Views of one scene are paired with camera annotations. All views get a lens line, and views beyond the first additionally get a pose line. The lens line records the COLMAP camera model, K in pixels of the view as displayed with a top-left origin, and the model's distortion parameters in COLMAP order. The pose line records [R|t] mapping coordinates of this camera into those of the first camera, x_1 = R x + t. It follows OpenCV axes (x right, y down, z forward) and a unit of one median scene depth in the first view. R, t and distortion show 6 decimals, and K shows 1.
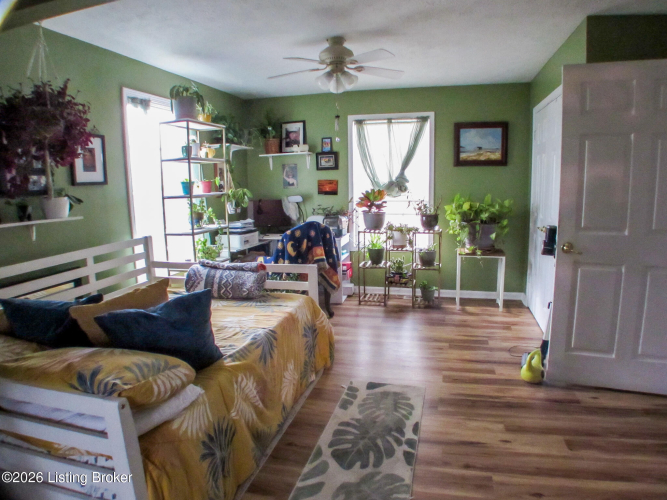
lens RADIAL K [[425.2, 0, 333.5], [0, 425.2, 250.0], [0, 0, 1]] dist [-0.141738, 0.032815]
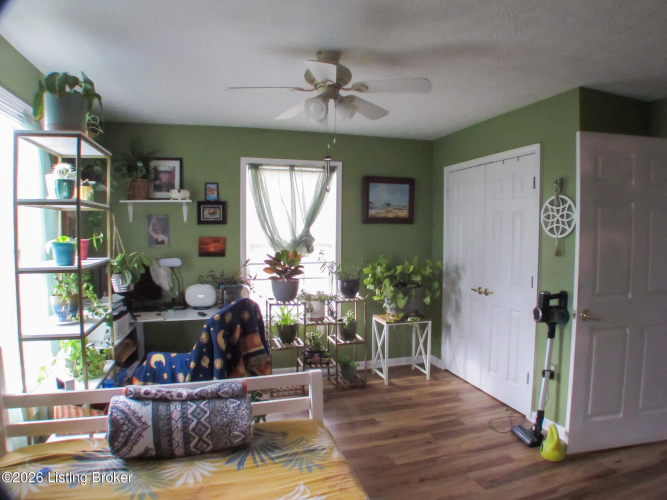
lens RADIAL K [[425.2, 0, 333.5], [0, 425.2, 250.0], [0, 0, 1]] dist [-0.141738, 0.032815]
pose [[0.851351, -0.003859, 0.524582, -0.250507], [0.064536, 0.993148, -0.097429, -0.059440], [-0.520612, 0.116801, 0.845766, 0.269134]]
